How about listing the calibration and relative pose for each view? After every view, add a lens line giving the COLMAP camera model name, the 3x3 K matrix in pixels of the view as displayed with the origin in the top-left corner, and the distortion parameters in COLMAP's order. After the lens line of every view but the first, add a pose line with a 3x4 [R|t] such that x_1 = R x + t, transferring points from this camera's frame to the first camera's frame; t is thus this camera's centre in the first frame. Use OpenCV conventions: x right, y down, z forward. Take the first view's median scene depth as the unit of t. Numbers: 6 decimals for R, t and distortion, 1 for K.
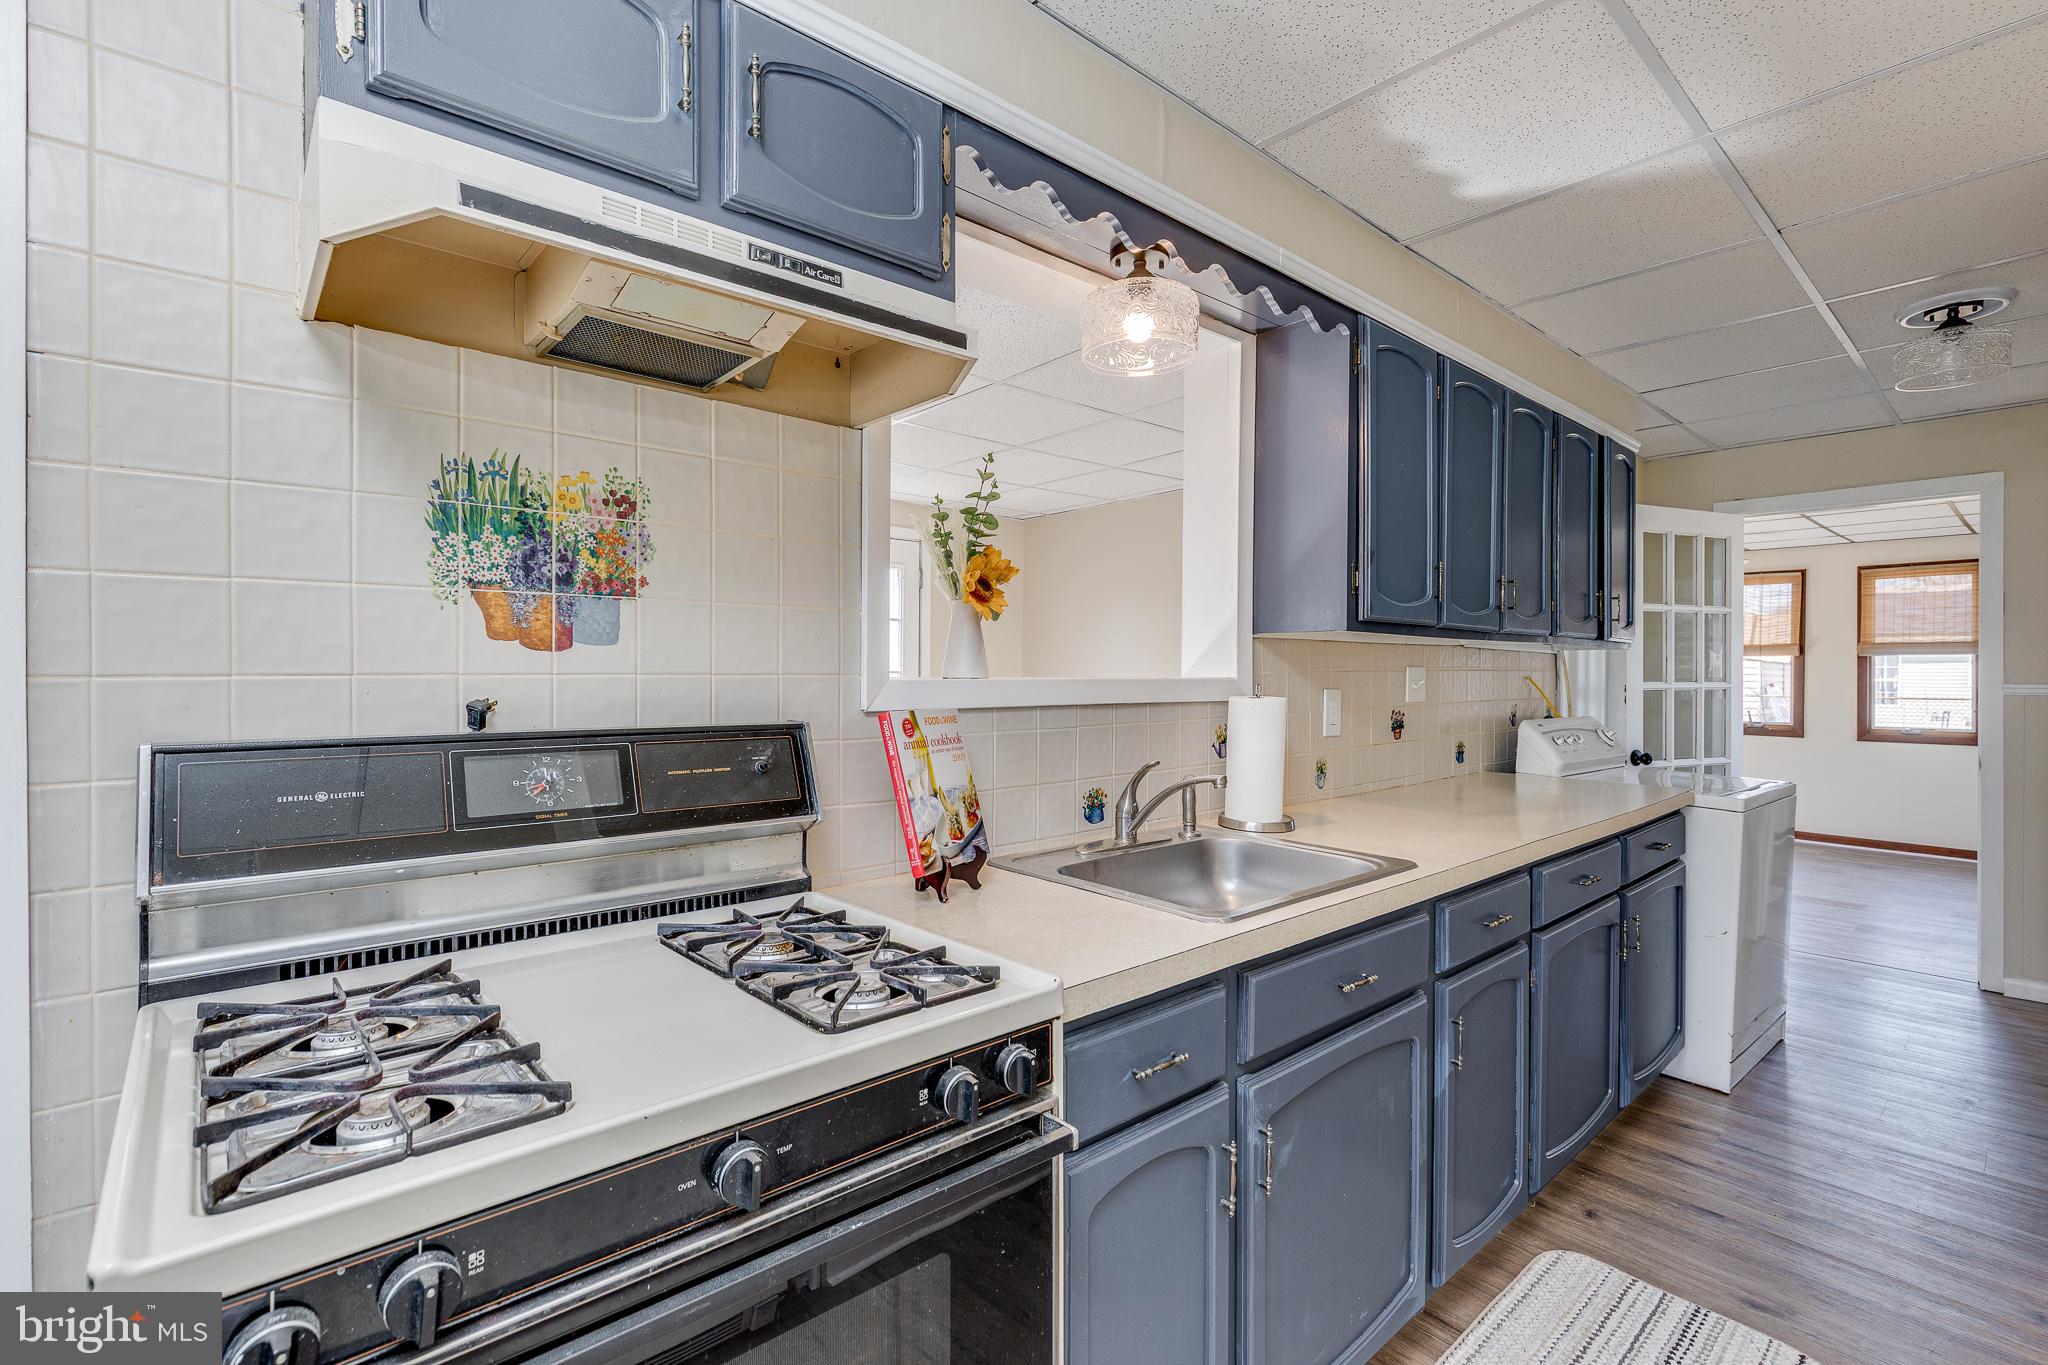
lens RADIAL K [[925.7, 0, 1023.6], [0, 925.7, 676.6], [0, 0, 1]] dist [0.009492, 0.000178]
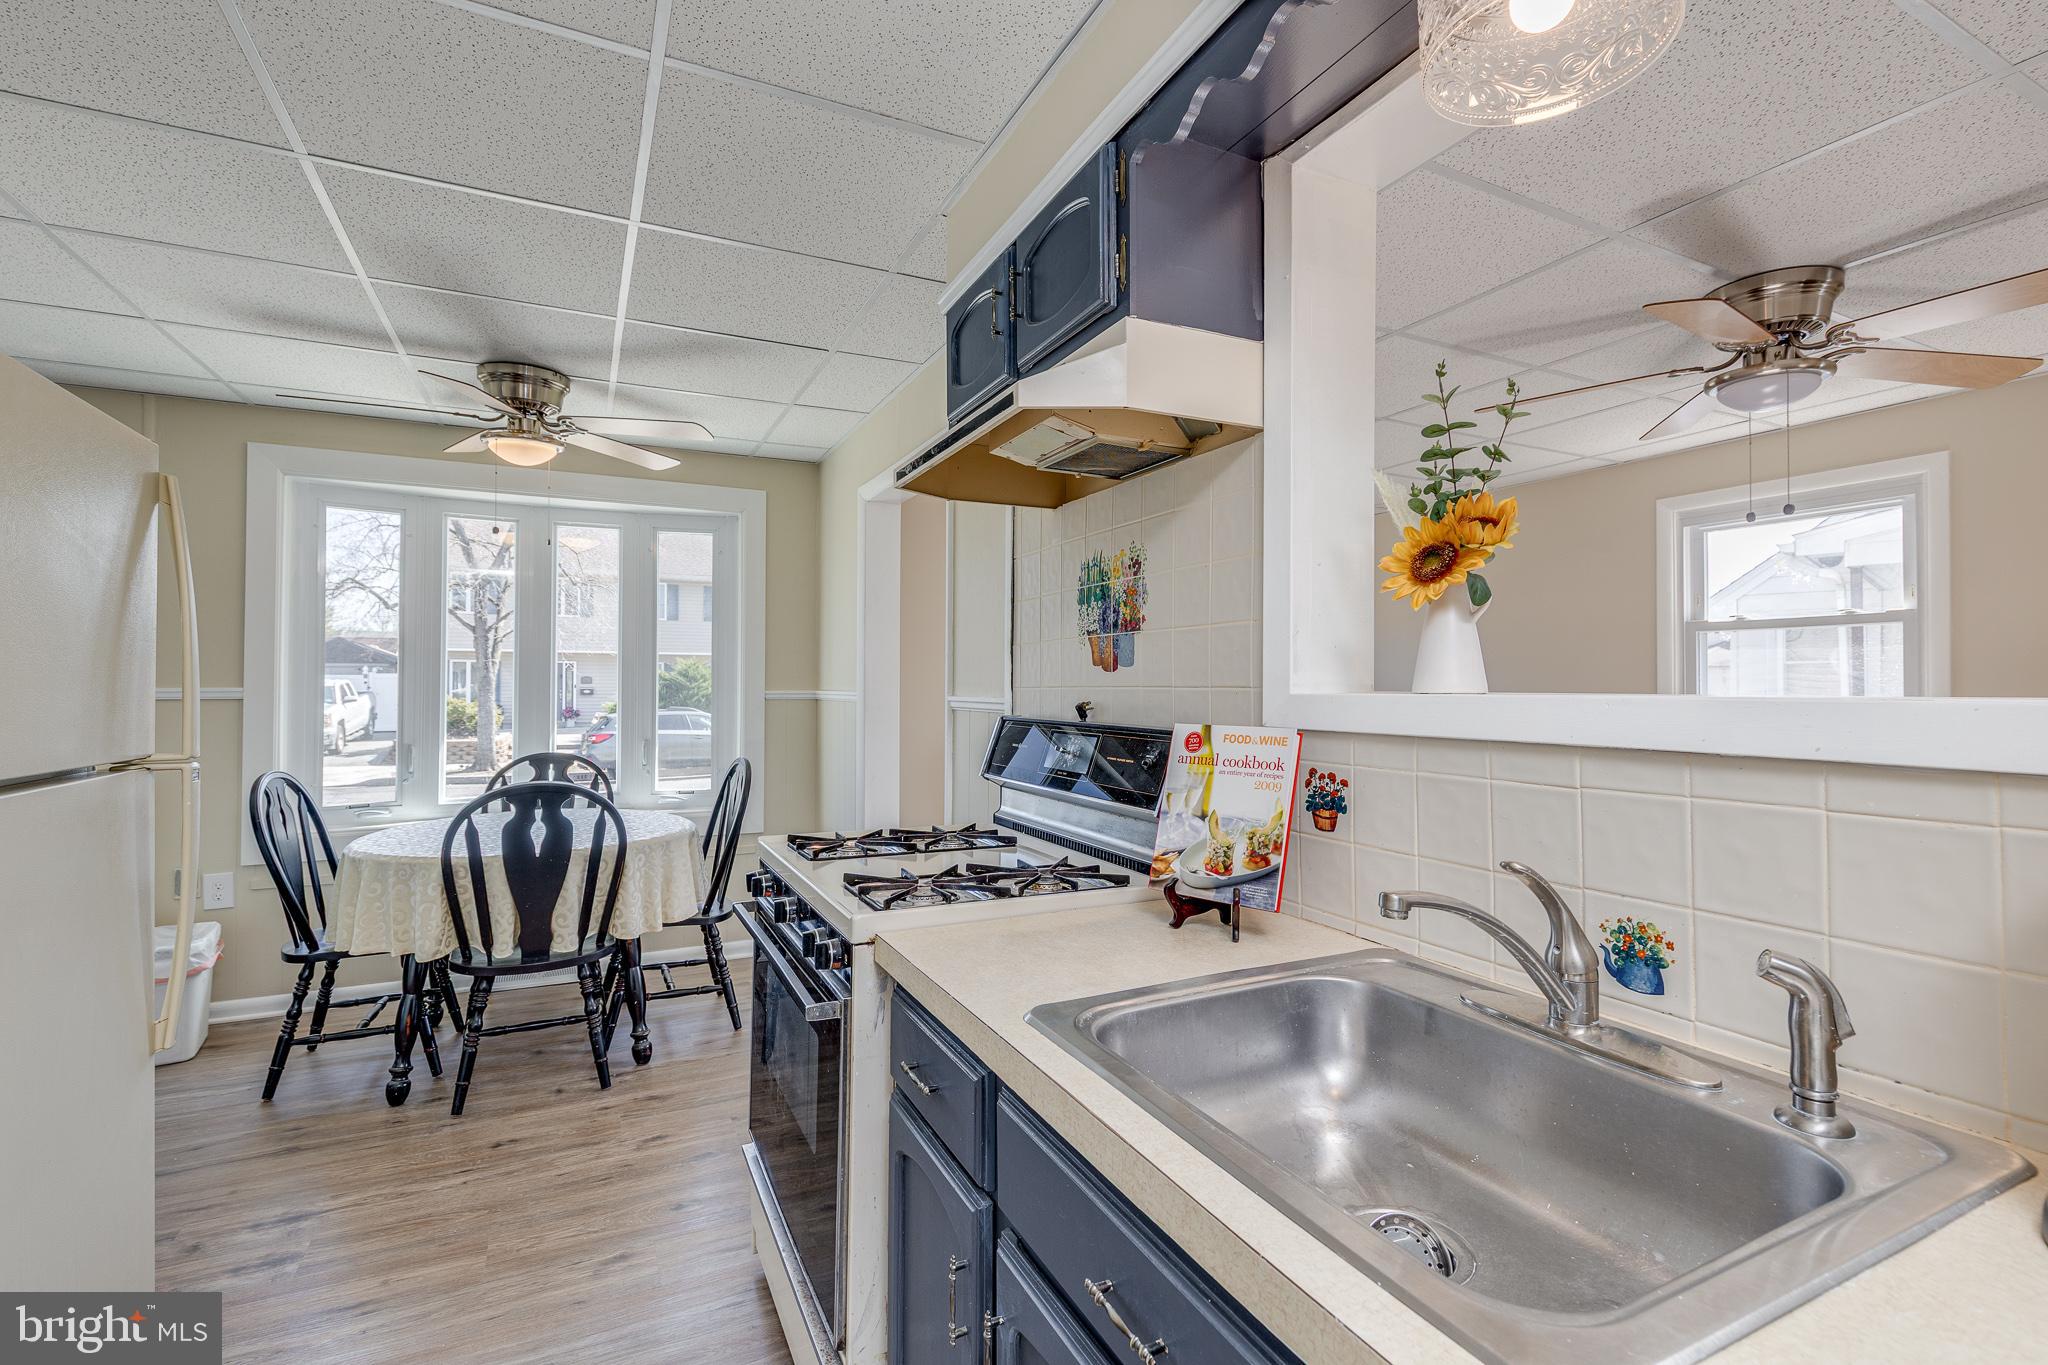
lens RADIAL K [[925.7, 0, 1026.0], [0, 925.7, 679.2], [0, 0, 1]] dist [0.009492, 0.000178]
pose [[-0.268847, -0.010244, -0.963128, 0.993333], [-0.007680, 0.999934, -0.008492, -0.001325], [0.963152, 0.005114, -0.268908, 1.264902]]
